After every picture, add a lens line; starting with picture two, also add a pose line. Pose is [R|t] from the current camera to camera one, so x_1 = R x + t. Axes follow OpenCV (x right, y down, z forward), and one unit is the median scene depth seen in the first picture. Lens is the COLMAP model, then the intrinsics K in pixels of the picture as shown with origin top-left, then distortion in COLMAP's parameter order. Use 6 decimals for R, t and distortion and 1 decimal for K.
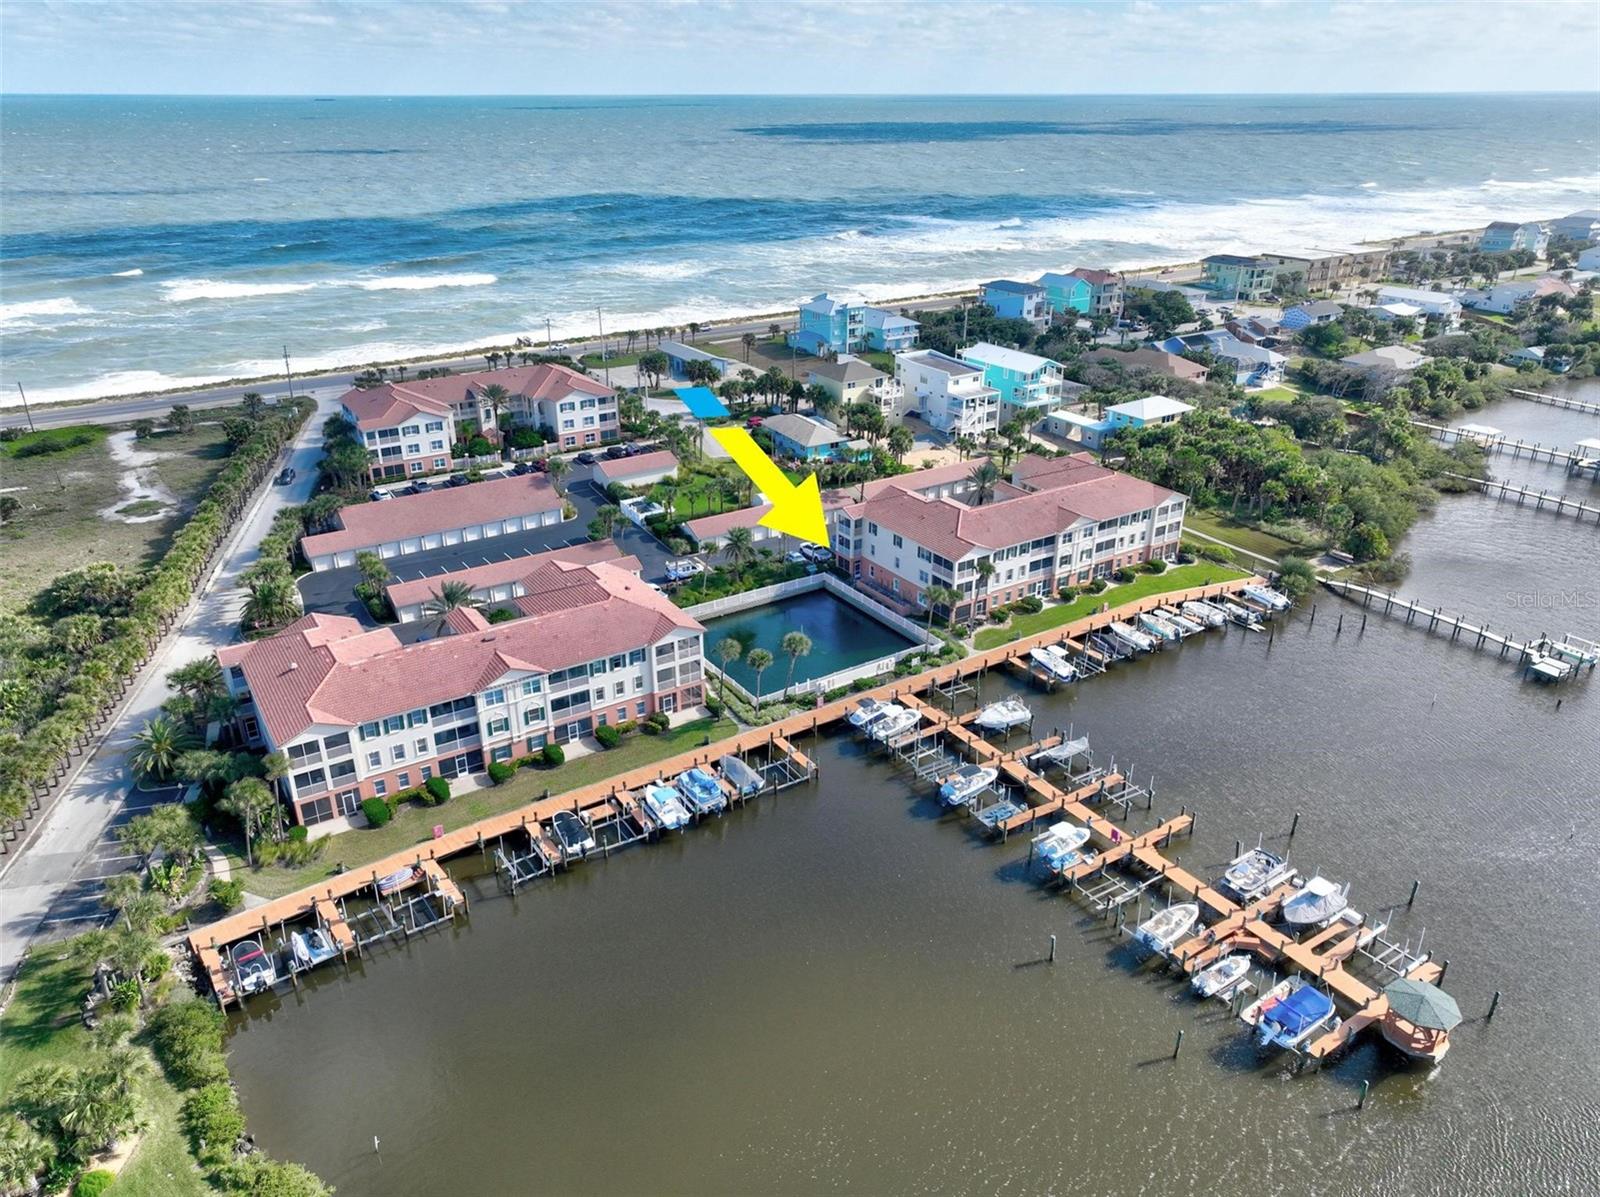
lens RADIAL K [[1123.5, 0, 800.0], [0, 1123.5, 598.5], [0, 0, 1]] dist [0.009705, 0.013167]
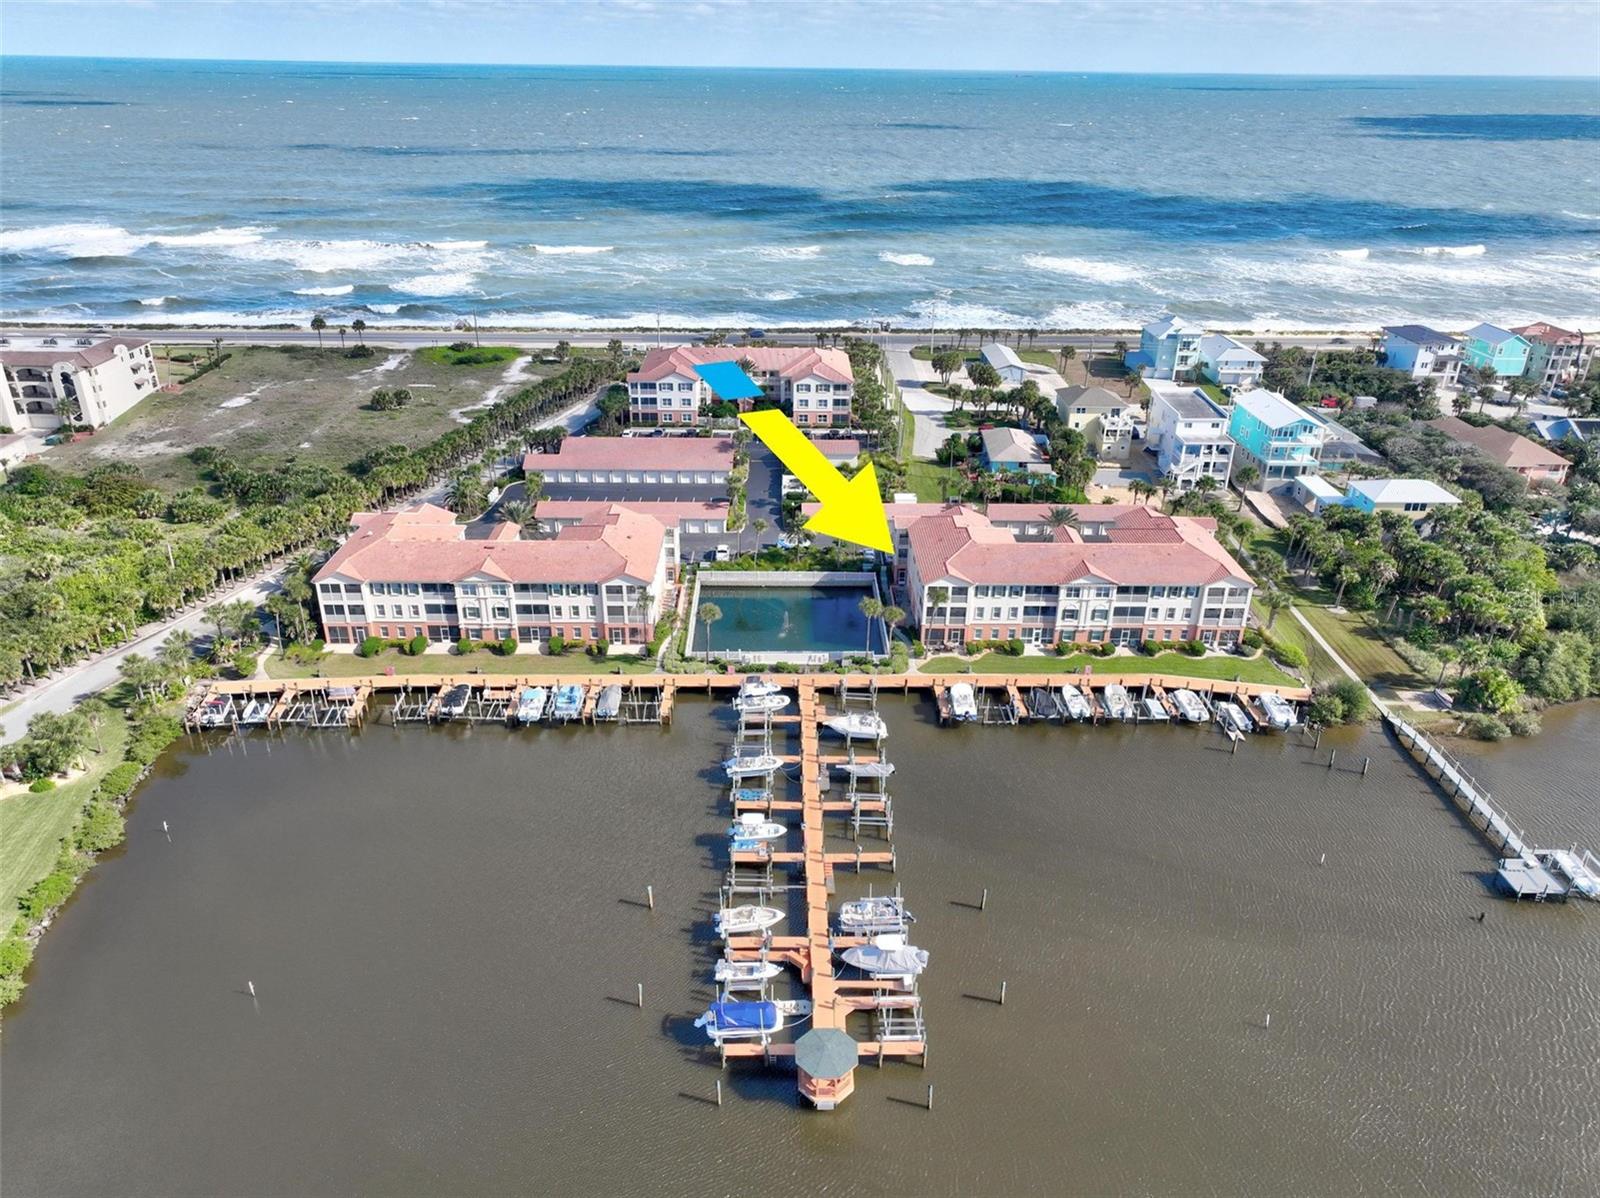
lens RADIAL K [[1123.5, 0, 800.0], [0, 1123.5, 599.0], [0, 0, 1]] dist [0.009705, 0.013167]
pose [[0.846191, 0.240615, -0.475463, 0.494987], [-0.232901, 0.969515, 0.076140, -0.066067], [0.479289, 0.046307, 0.876434, 0.028131]]
